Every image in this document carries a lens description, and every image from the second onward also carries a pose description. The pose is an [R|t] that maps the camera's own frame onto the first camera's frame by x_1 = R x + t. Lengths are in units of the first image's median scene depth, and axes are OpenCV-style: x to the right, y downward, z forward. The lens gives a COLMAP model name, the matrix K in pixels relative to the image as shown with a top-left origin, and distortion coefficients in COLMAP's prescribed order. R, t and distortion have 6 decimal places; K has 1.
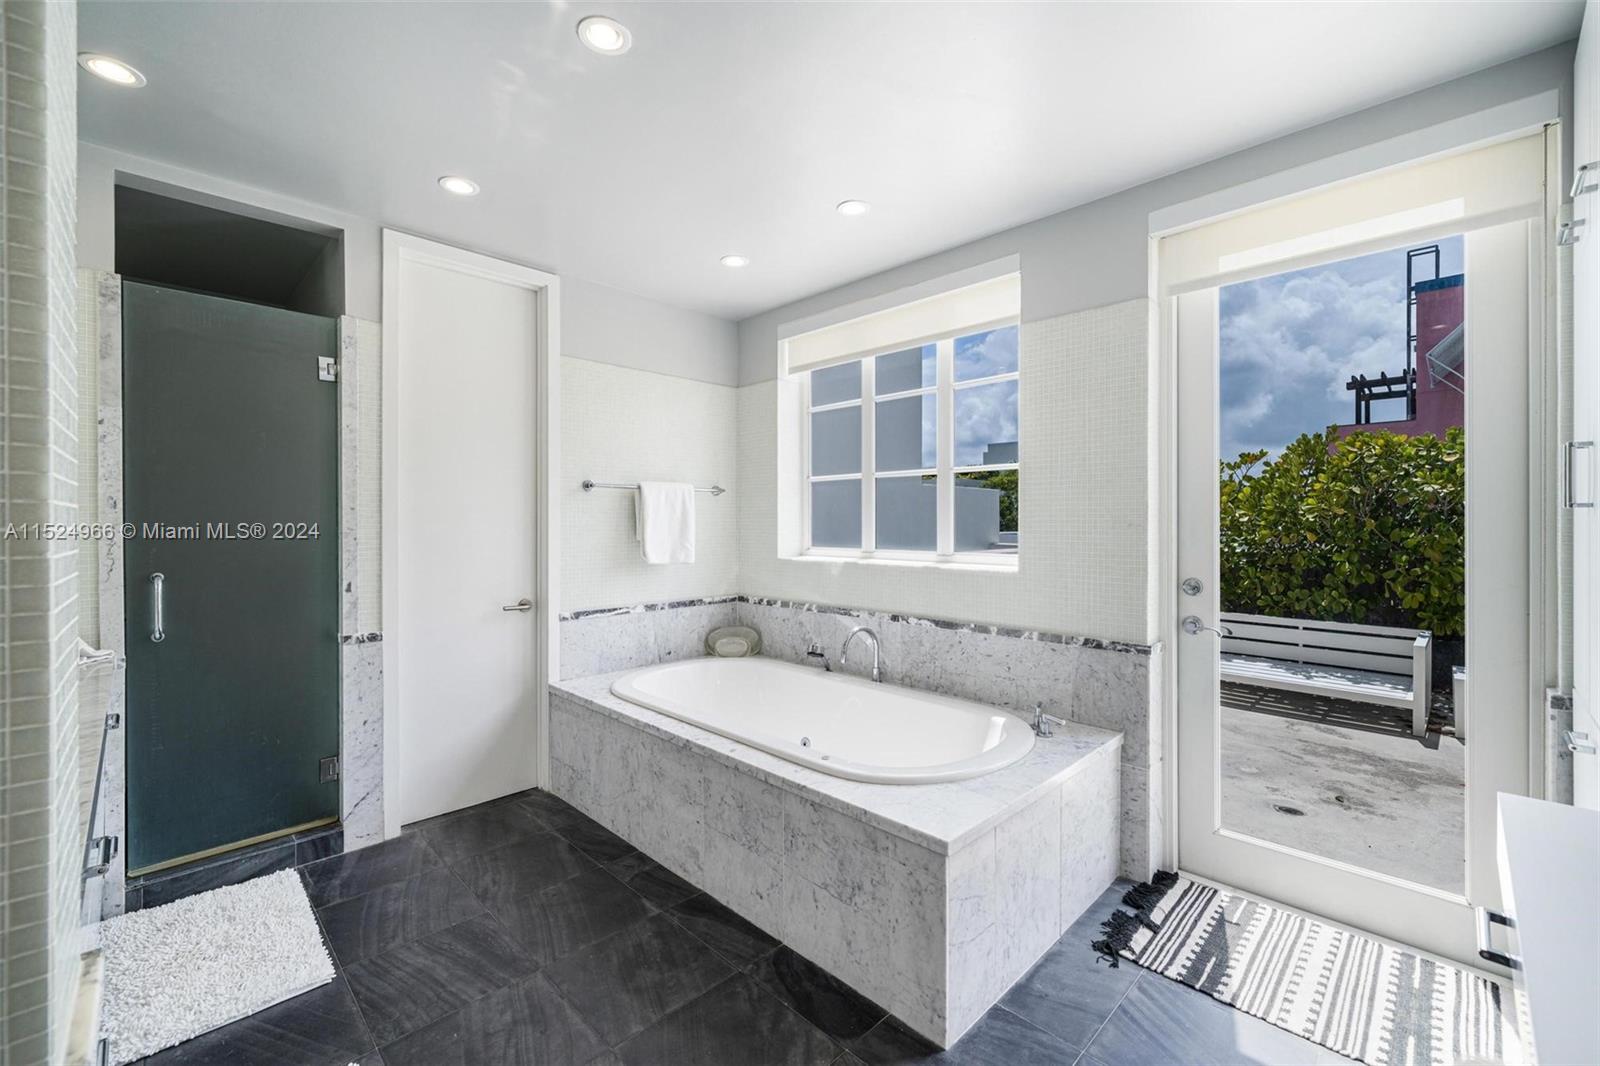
lens RADIAL K [[638.3, 0, 803.6], [0, 638.3, 527.7], [0, 0, 1]] dist [-0.001714, 0.000413]
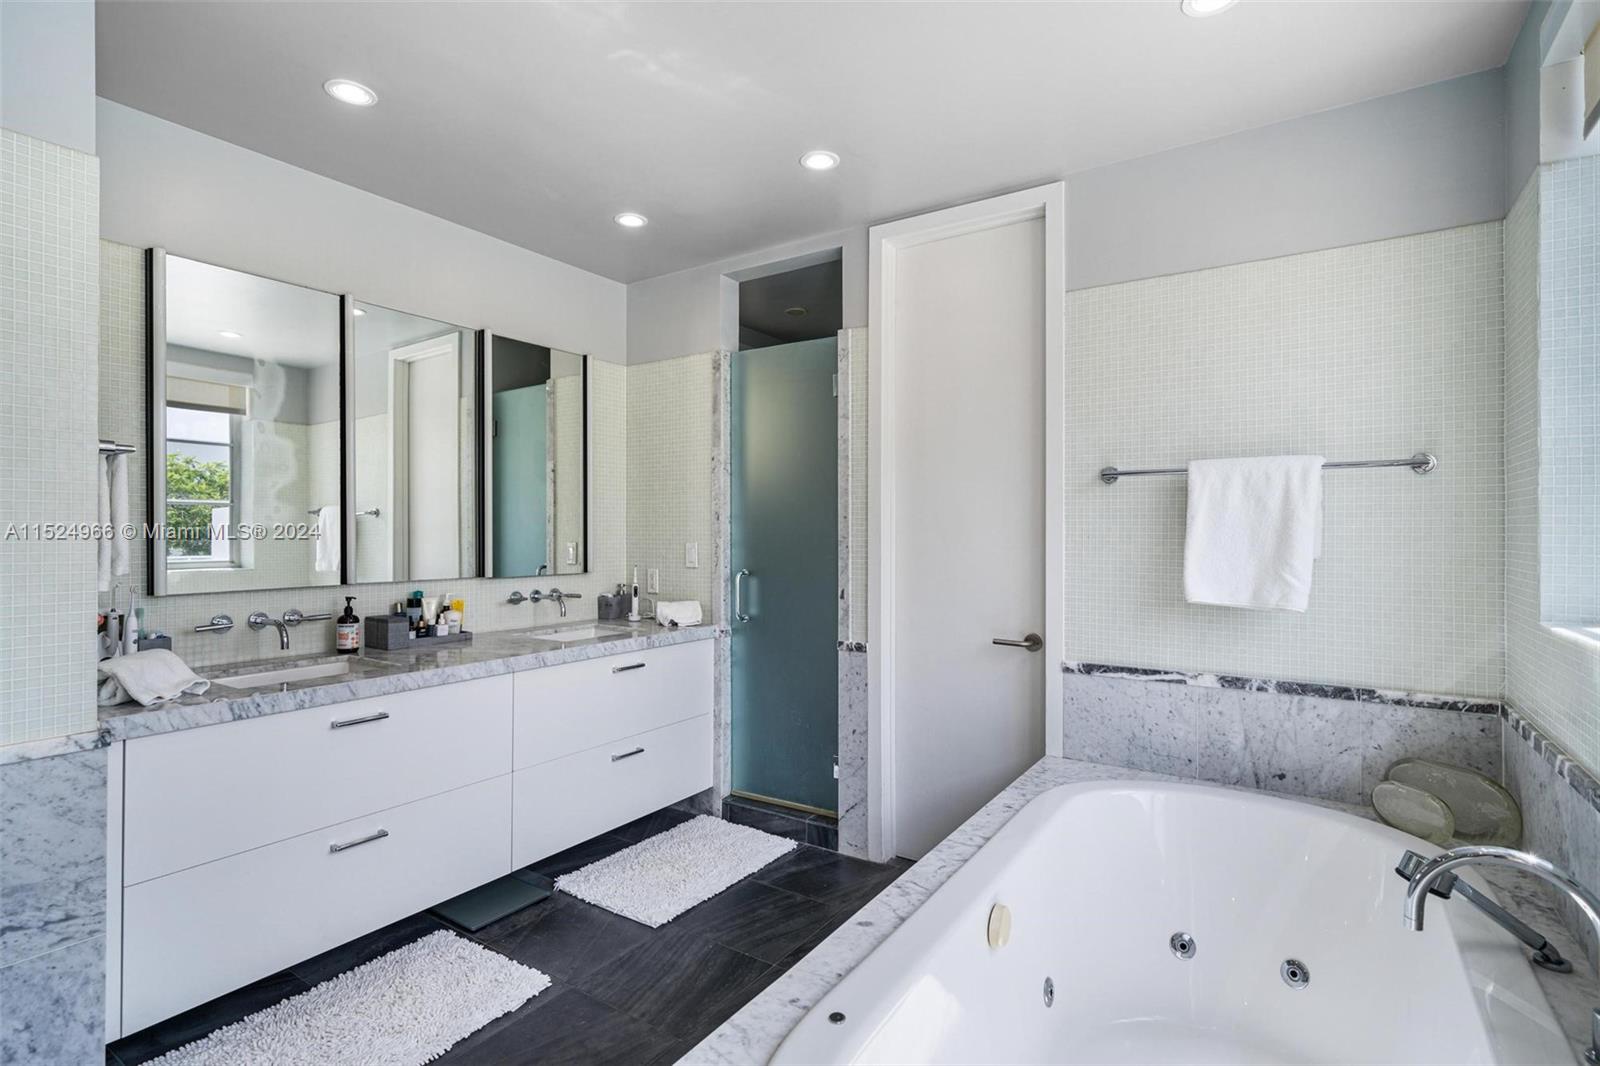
lens RADIAL K [[771.3, 0, 803.6], [0, 771.3, 528.2], [0, 0, 1]] dist [-0.000540, 0.000980]
pose [[0.214180, -0.001140, -0.976793, 0.389808], [-0.009542, 0.999949, -0.003259, -0.006196], [0.976748, 0.010019, 0.214158, 0.546316]]
